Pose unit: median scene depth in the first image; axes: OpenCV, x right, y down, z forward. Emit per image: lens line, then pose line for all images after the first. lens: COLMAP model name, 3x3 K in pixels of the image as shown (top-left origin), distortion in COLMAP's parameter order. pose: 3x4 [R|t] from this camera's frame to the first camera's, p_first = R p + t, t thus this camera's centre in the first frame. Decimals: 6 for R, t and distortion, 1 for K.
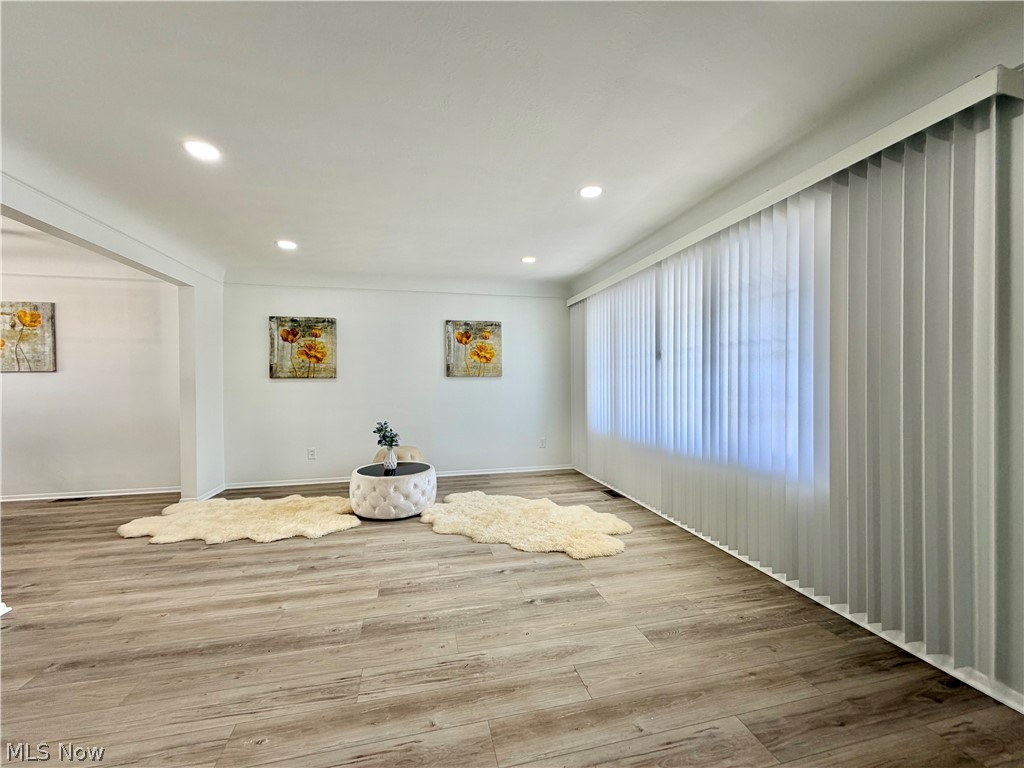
lens RADIAL K [[407.5, 0, 507.6], [0, 407.5, 385.4], [0, 0, 1]] dist [0.000746, 0.000399]
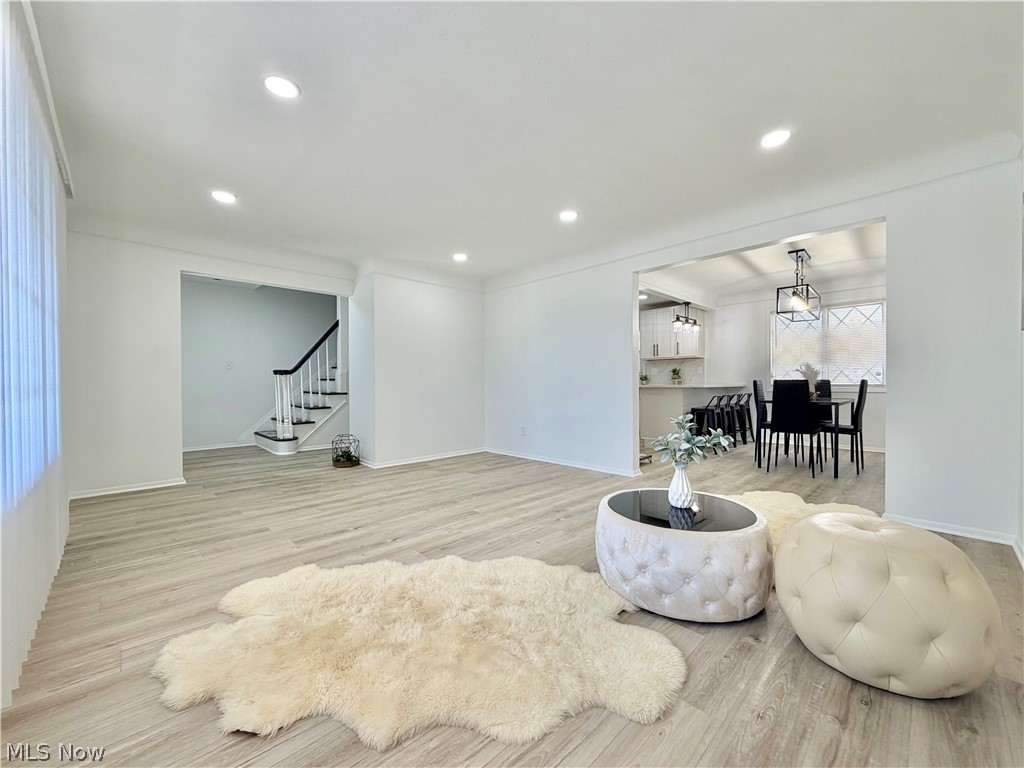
lens RADIAL K [[407.5, 0, 507.6], [0, 407.5, 385.4], [0, 0, 1]] dist [0.000746, 0.000399]
pose [[-0.861107, 0.013226, -0.508252, 0.289545], [0.005153, 0.999837, 0.017287, 0.068398], [0.508398, 0.012266, -0.861035, 2.295885]]
